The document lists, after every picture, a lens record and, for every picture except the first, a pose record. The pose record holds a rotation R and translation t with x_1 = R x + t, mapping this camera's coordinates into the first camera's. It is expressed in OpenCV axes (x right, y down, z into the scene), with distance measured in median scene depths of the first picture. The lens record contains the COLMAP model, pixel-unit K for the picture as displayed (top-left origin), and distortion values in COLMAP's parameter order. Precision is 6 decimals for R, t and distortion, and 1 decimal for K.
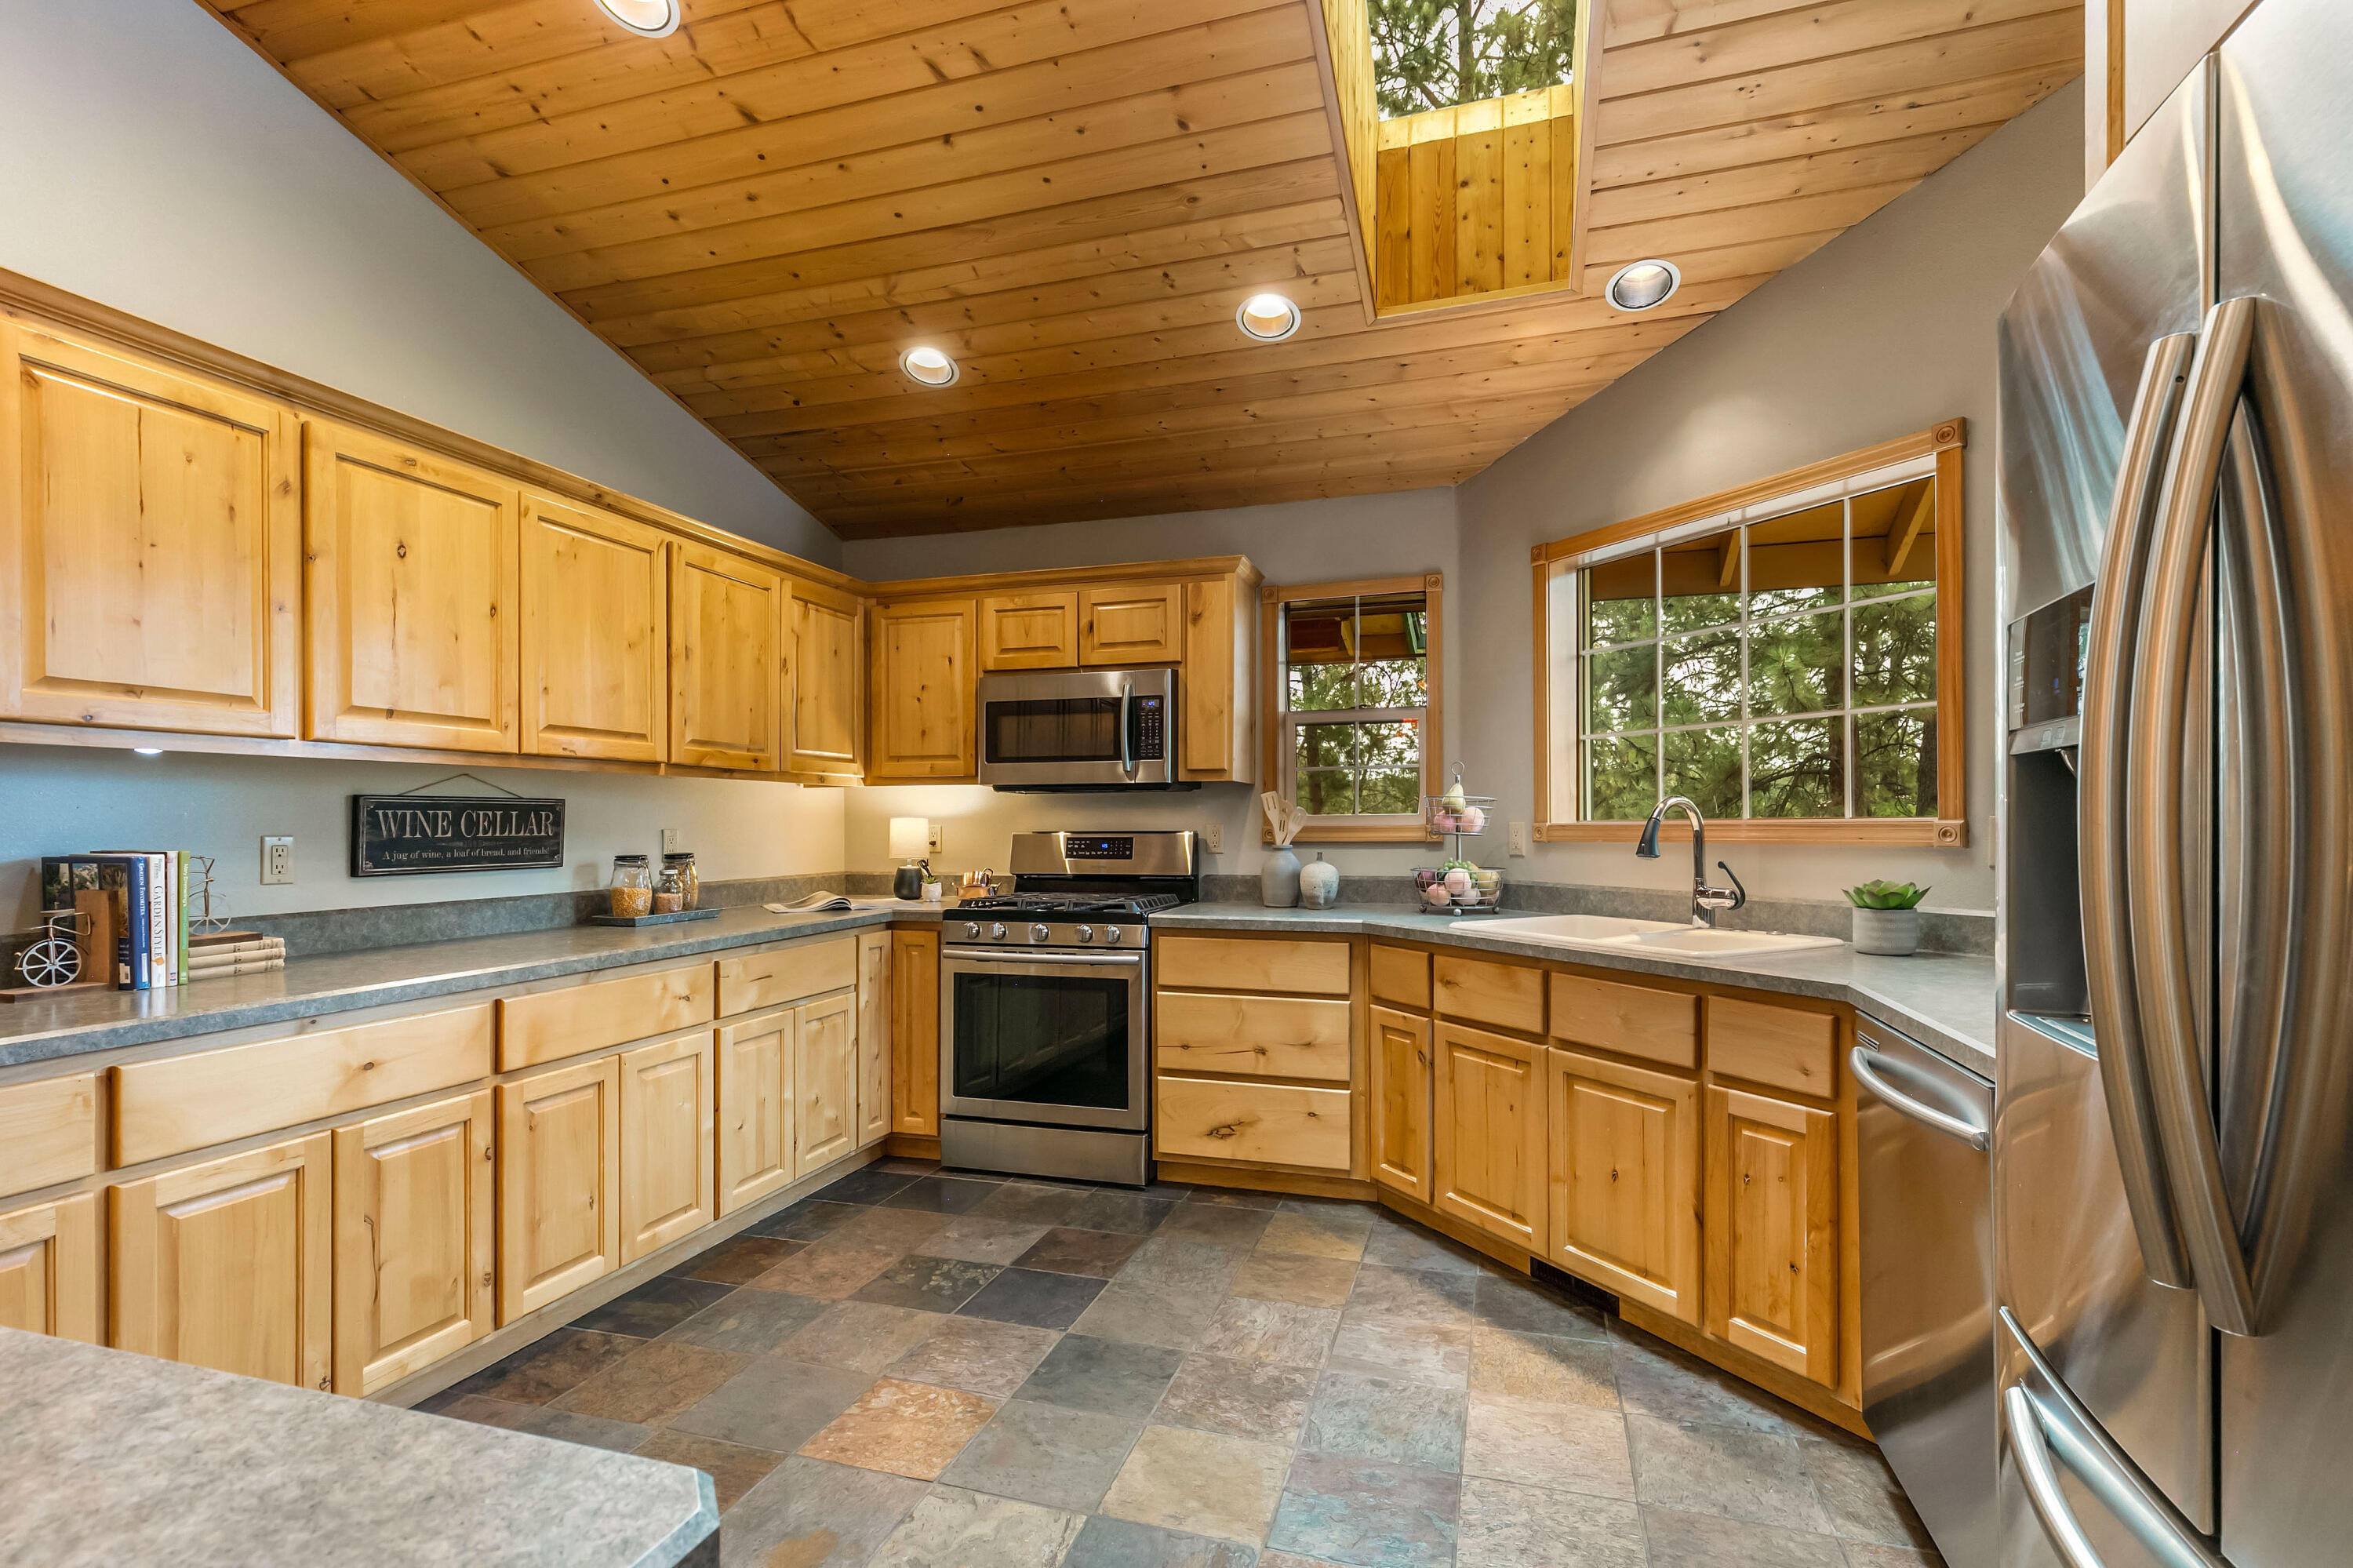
lens RADIAL K [[1063.8, 0, 1189.8], [0, 1063.8, 858.6], [0, 0, 1]] dist [0.005135, 0.000019]
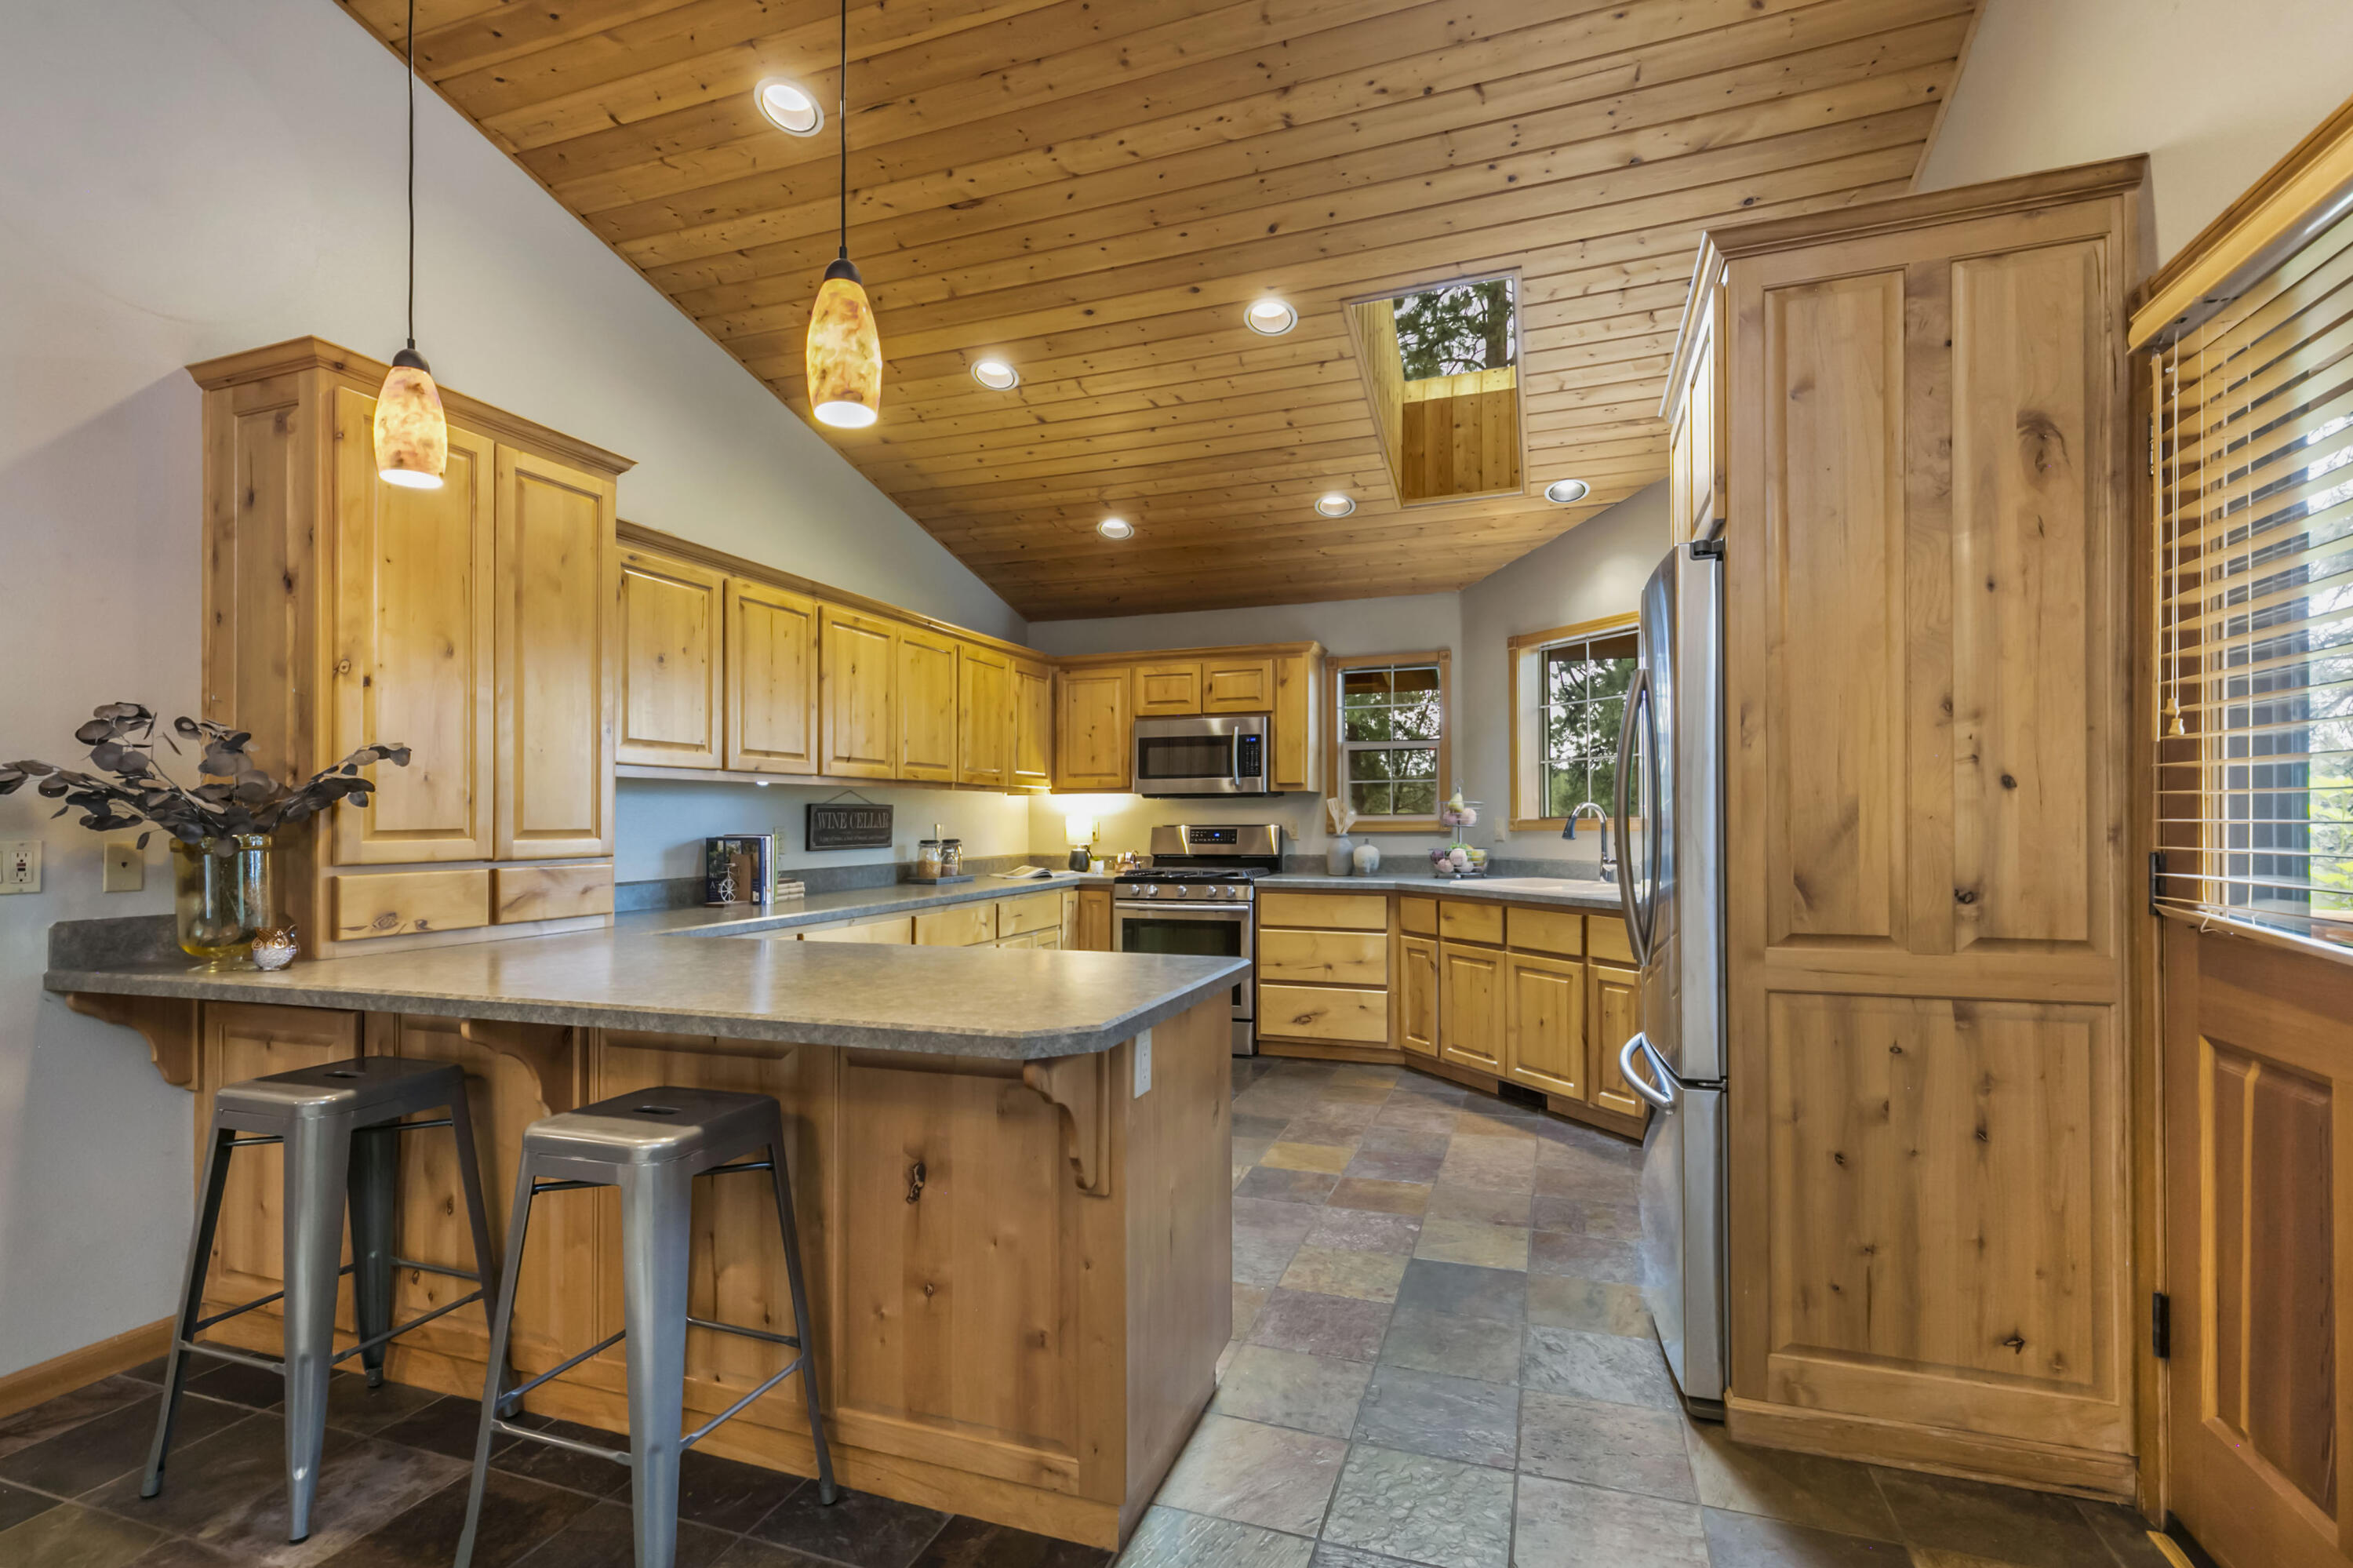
lens RADIAL K [[1069.0, 0, 1170.3], [0, 1069.0, 830.2], [0, 0, 1]] dist [0.005129, 0.000104]
pose [[0.998448, -0.001734, -0.055671, -0.078433], [0.000402, 0.999714, -0.023917, 0.020608], [0.055696, 0.023858, 0.998163, -0.579633]]
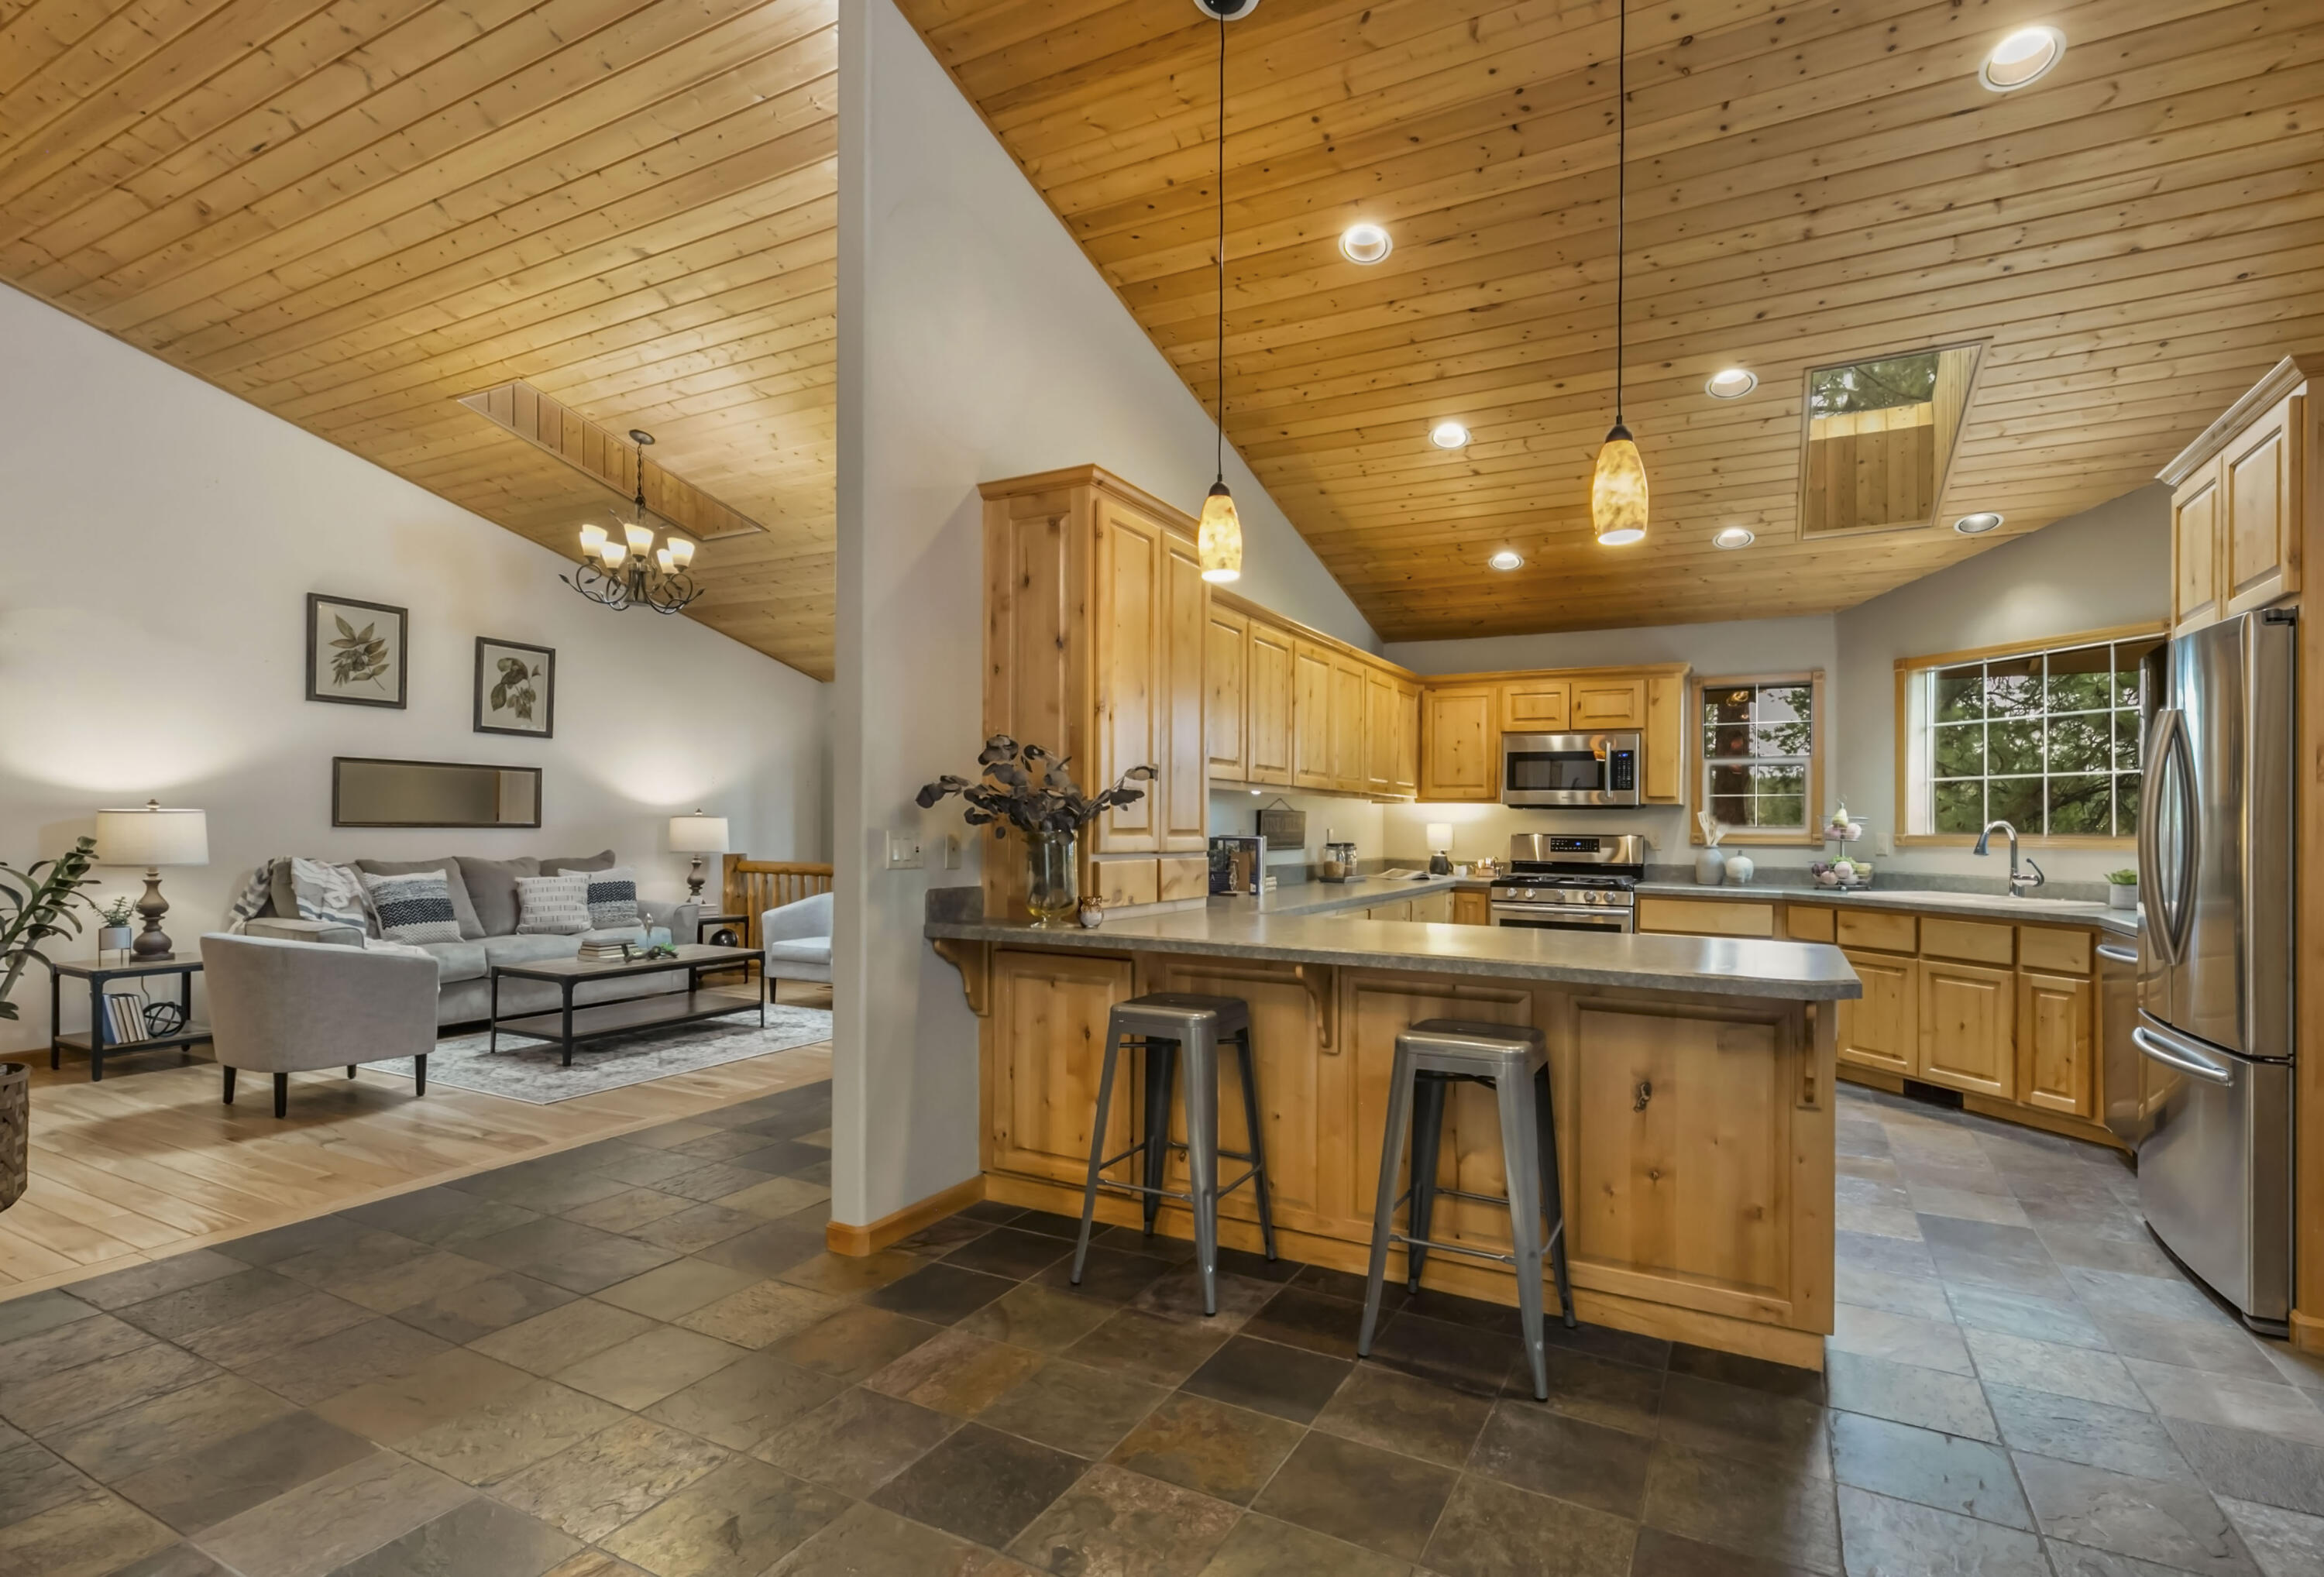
lens RADIAL K [[1107.5, 0, 1166.5], [0, 1107.5, 835.6], [0, 0, 1]] dist [0.000516, -0.000274]
pose [[0.979437, 0.018121, -0.200936, -0.430382], [-0.023008, 0.999493, -0.022010, 0.031568], [0.200435, 0.026181, 0.979357, -0.876705]]
